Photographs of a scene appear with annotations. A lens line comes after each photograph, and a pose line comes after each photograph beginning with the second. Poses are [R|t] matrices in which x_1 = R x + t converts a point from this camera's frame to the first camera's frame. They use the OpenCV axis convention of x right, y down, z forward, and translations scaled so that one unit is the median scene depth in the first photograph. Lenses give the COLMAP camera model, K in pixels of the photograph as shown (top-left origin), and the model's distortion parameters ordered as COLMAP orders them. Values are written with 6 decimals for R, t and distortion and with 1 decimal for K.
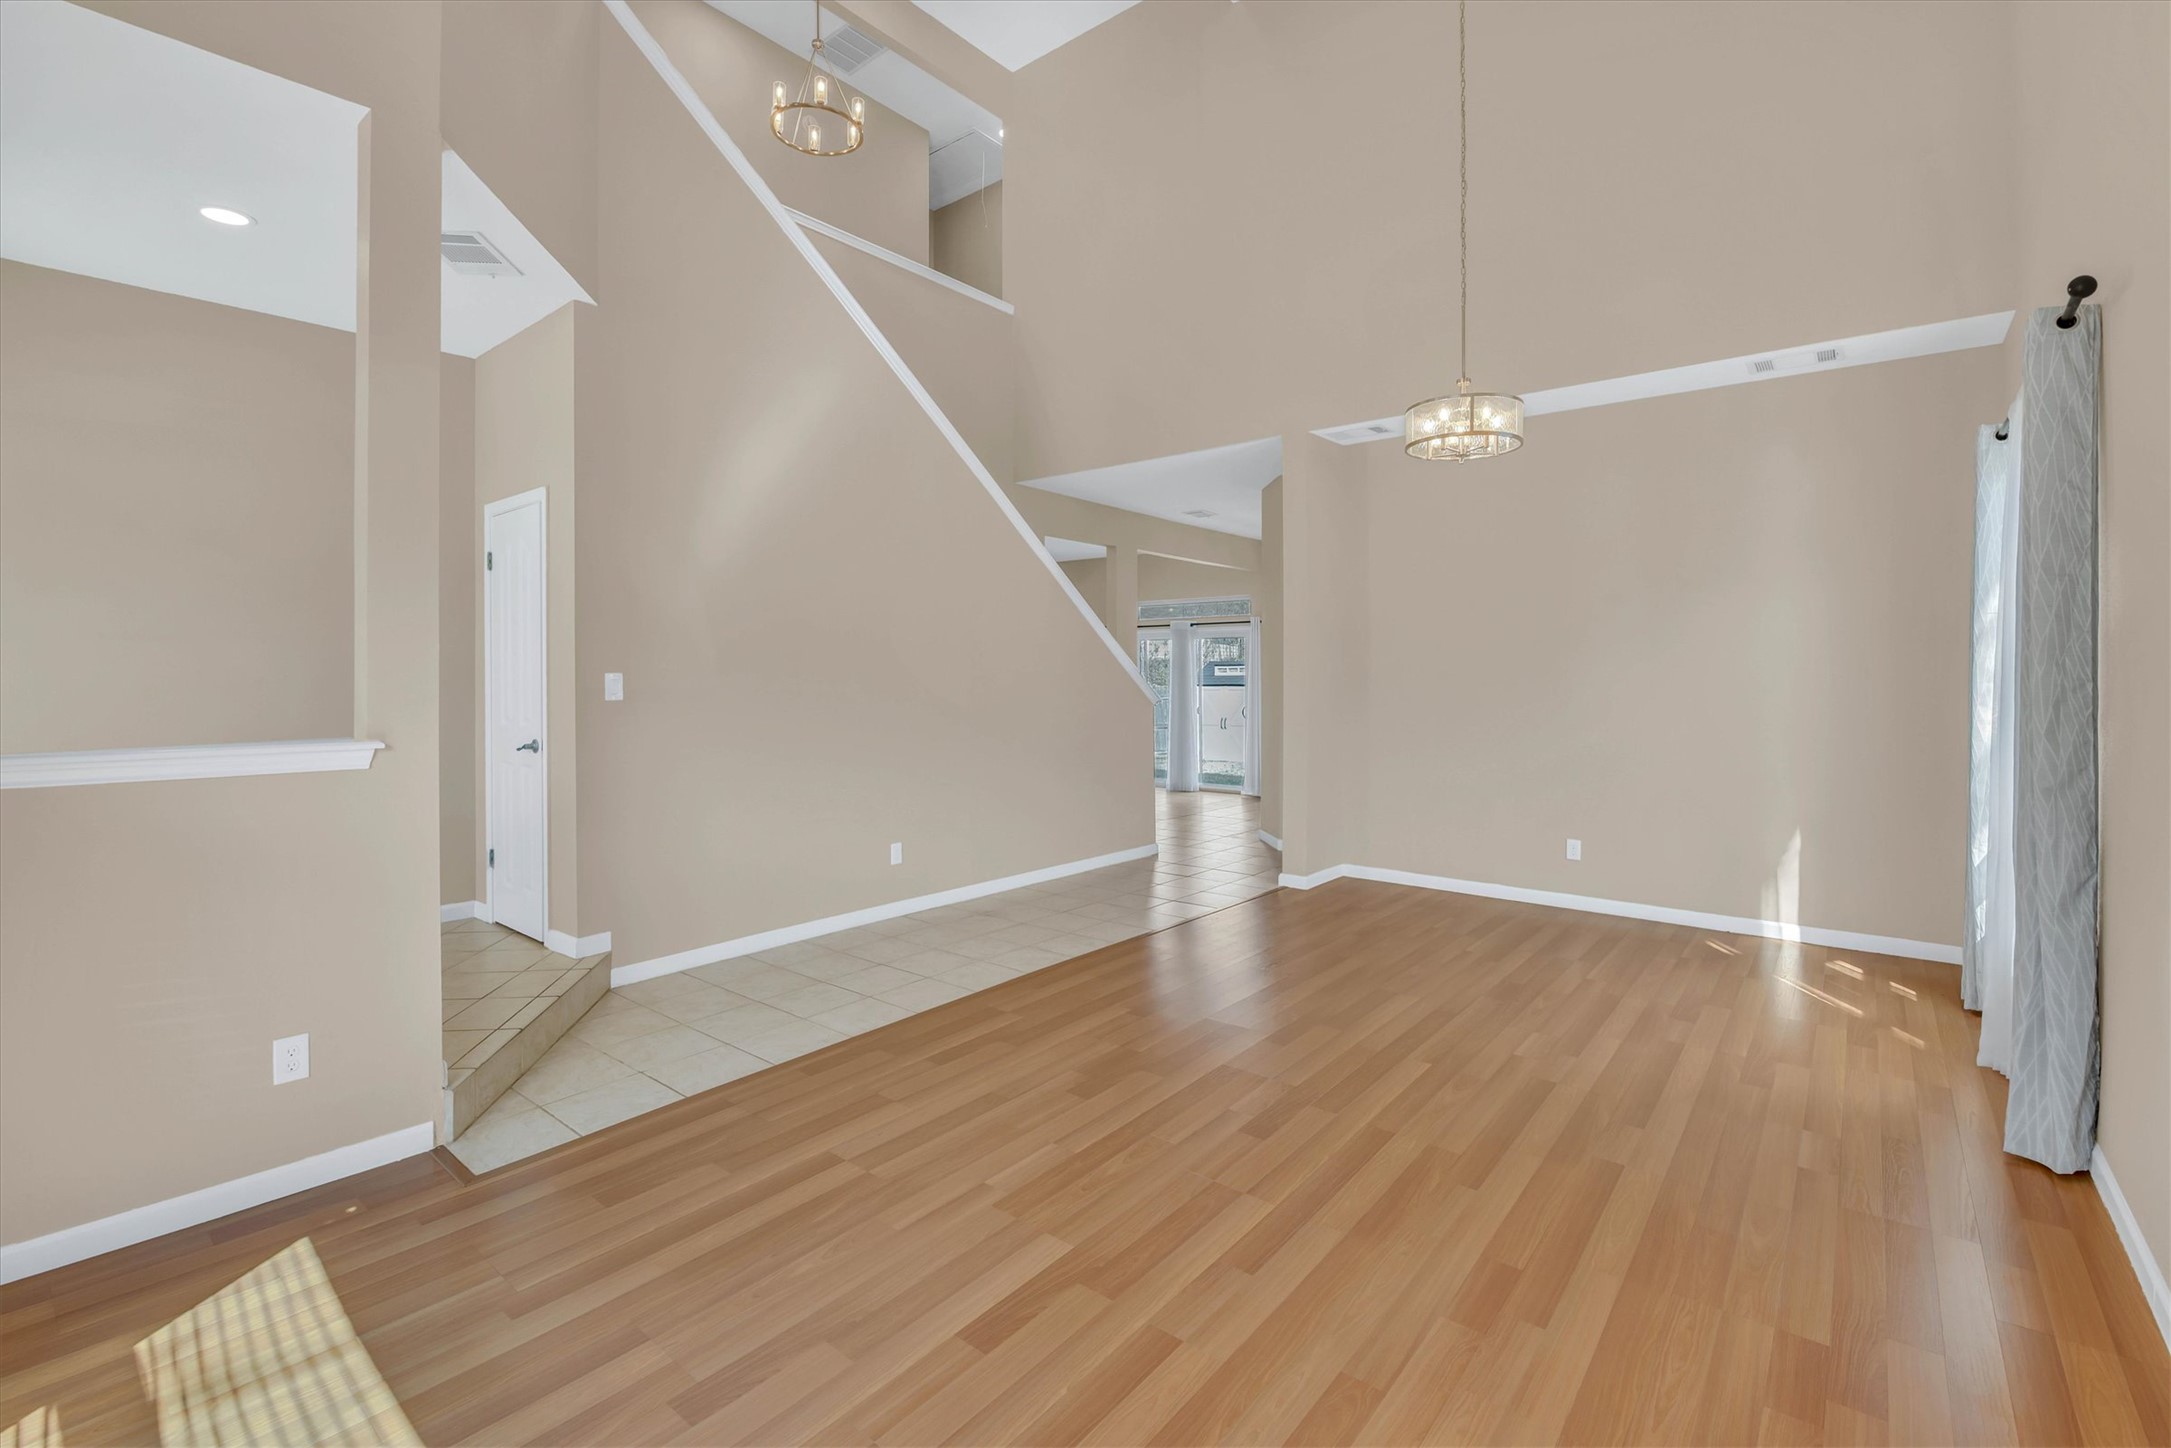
lens RADIAL K [[968.4, 0, 1080.4], [0, 968.4, 654.2], [0, 0, 1]] dist [-0.002769, -0.000508]
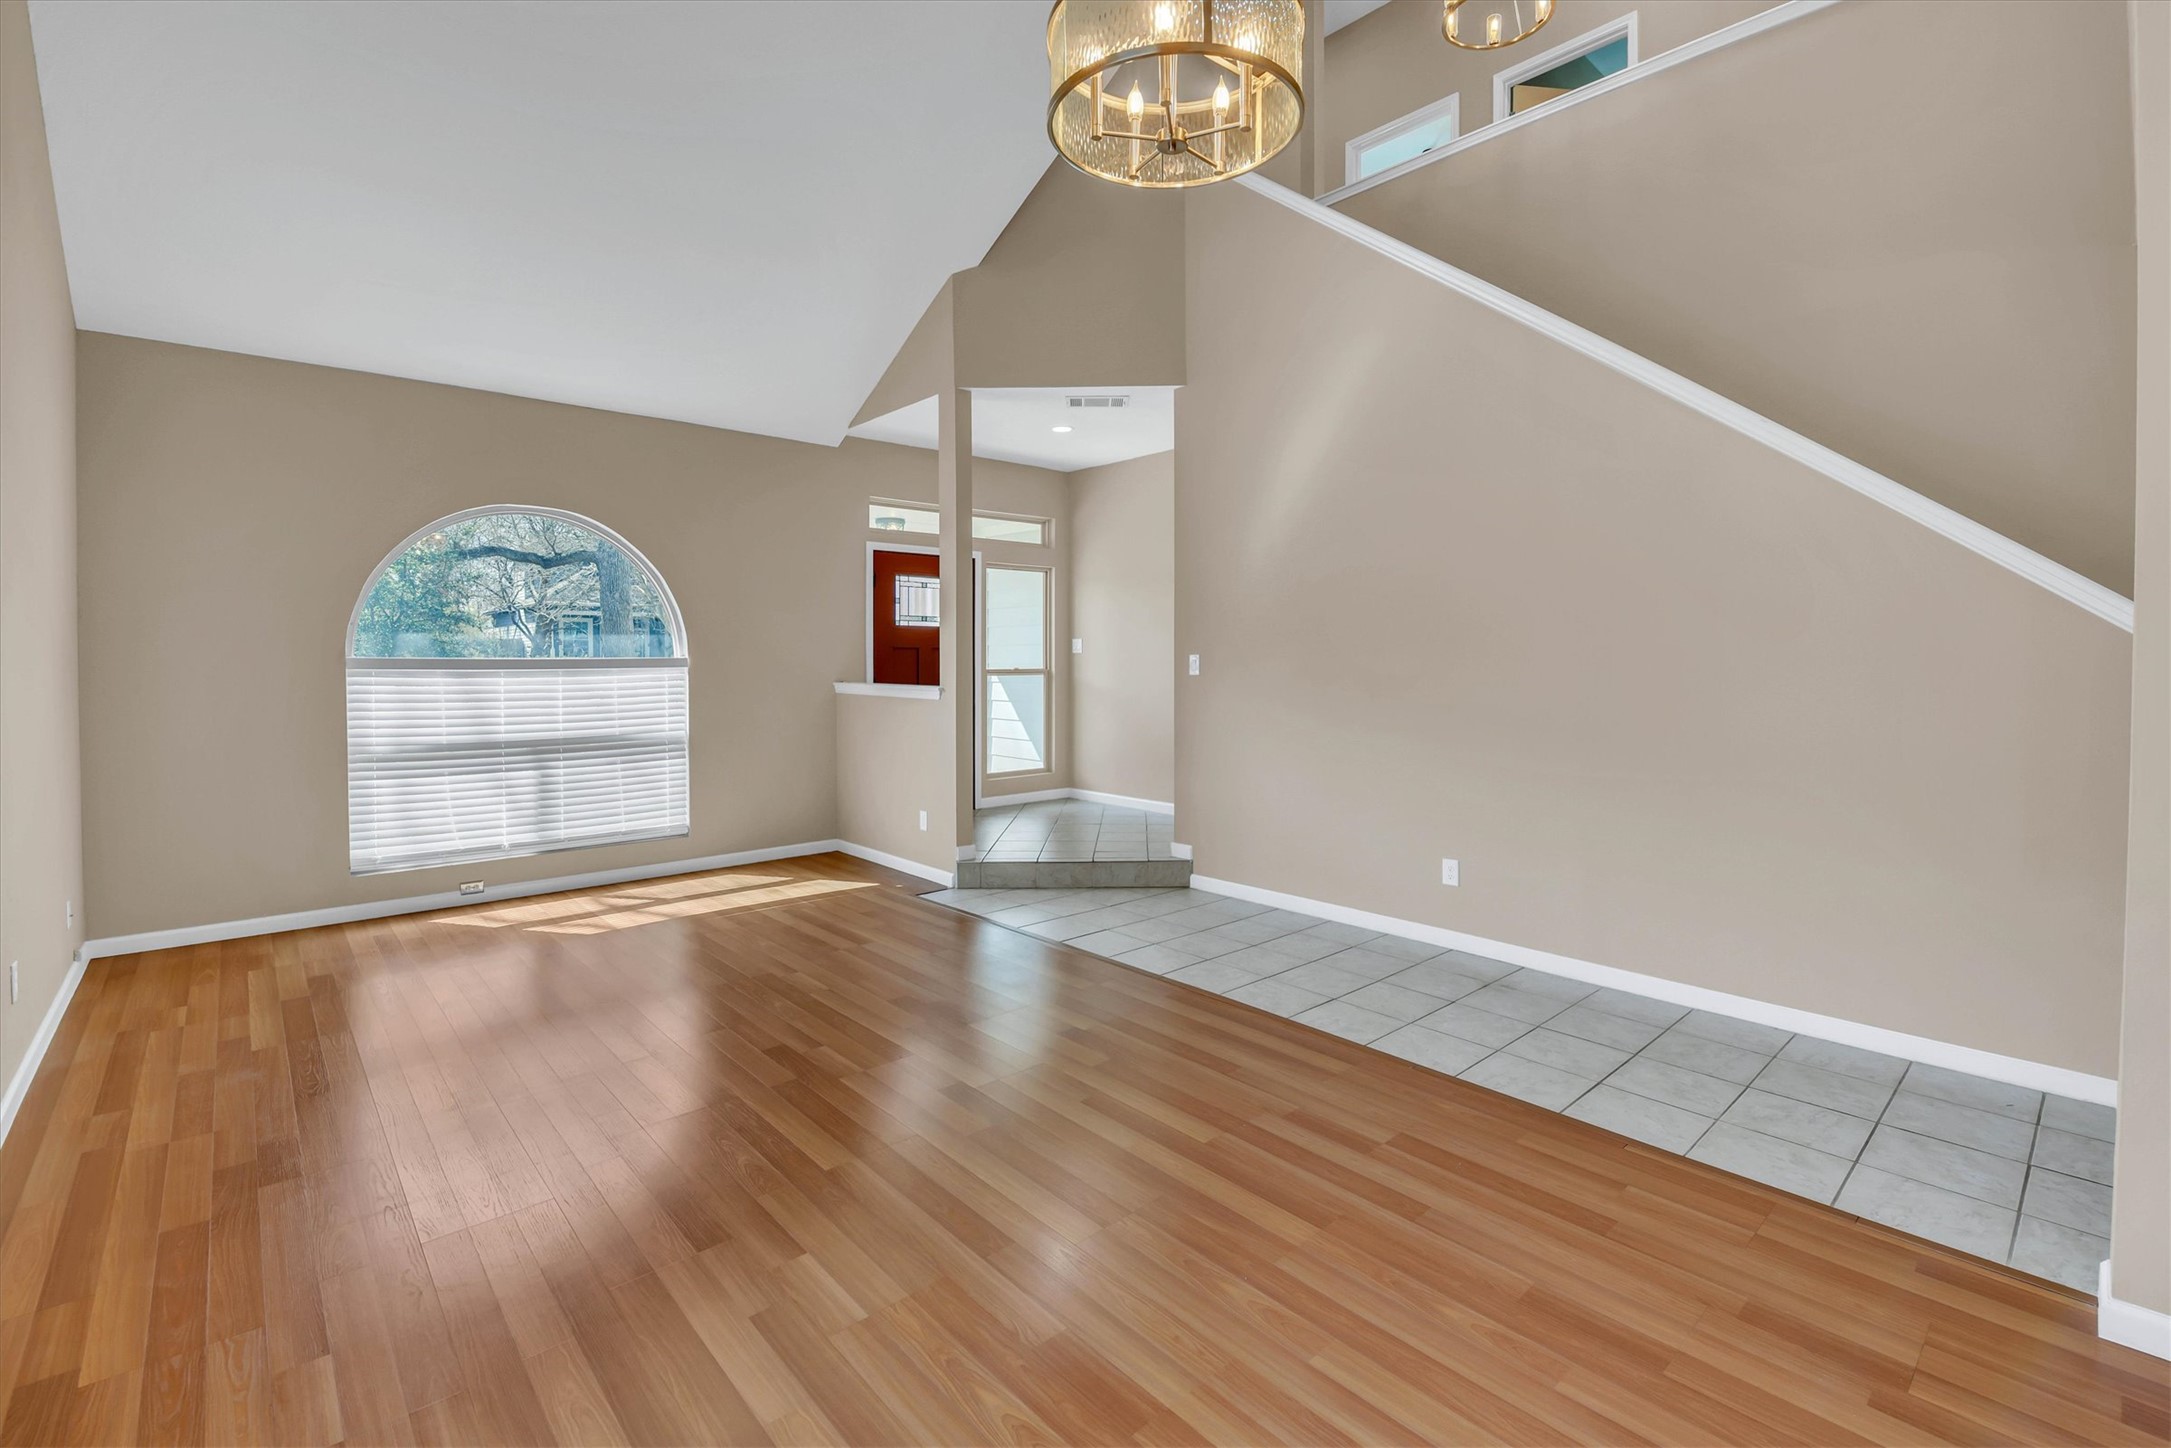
lens RADIAL K [[968.4, 0, 1080.4], [0, 968.4, 654.2], [0, 0, 1]] dist [-0.002769, -0.000508]
pose [[-0.170132, -0.004802, -0.985410, 0.865287], [0.023701, 0.999679, -0.008964, 0.027326], [0.985136, -0.024880, -0.169964, 1.075280]]
